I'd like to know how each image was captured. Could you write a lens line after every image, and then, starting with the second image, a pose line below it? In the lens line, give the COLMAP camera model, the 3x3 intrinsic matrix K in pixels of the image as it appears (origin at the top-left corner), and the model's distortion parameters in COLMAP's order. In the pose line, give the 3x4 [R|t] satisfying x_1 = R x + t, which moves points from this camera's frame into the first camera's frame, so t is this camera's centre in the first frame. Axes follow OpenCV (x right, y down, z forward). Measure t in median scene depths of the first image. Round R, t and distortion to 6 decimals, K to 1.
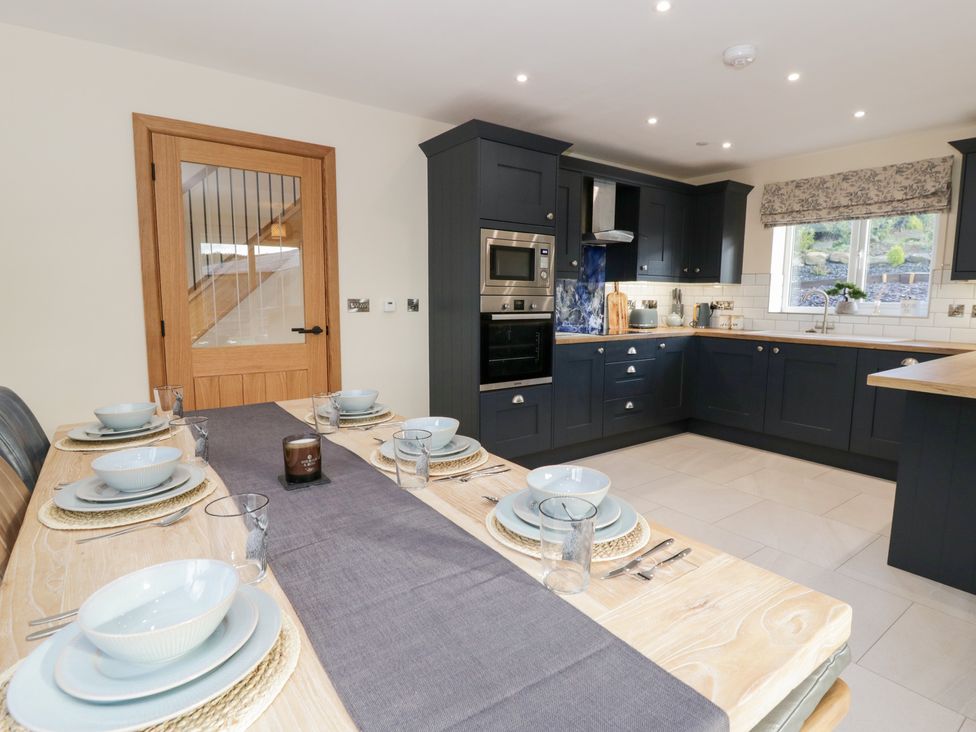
lens RADIAL K [[526.6, 0, 494.5], [0, 526.6, 360.1], [0, 0, 1]] dist [-0.003354, -0.008502]
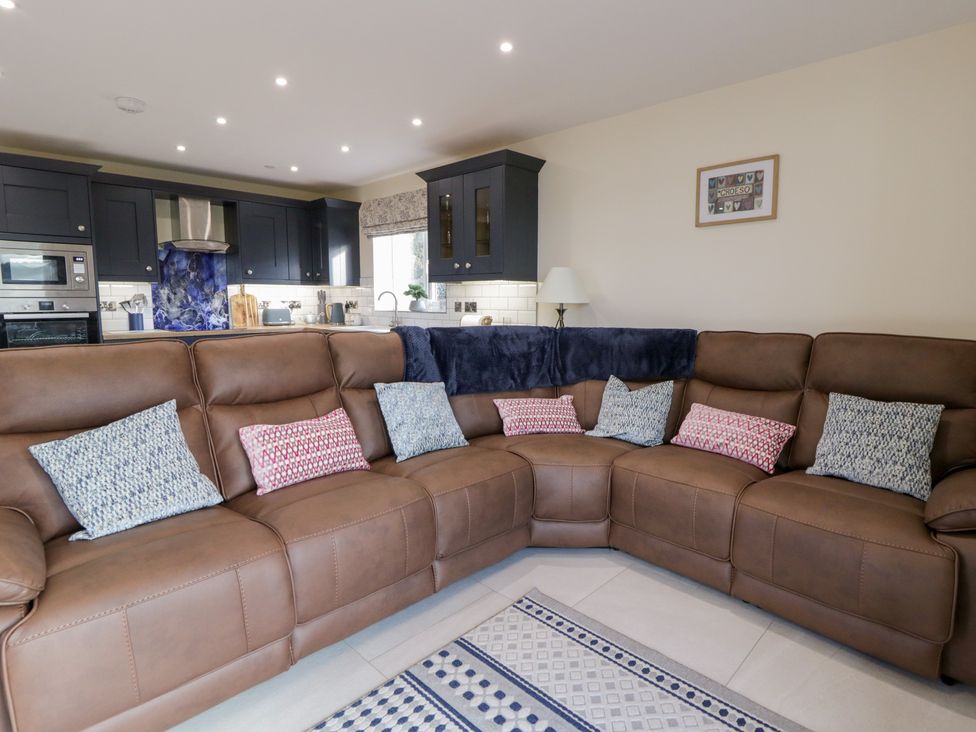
lens RADIAL K [[526.6, 0, 498.7], [0, 526.6, 355.9], [0, 0, 1]] dist [-0.003354, -0.008502]
pose [[0.986966, -0.023391, 0.159220, 0.655011], [0.025109, 0.999646, -0.008788, 0.030110], [-0.158958, 0.012671, 0.987204, -0.214562]]
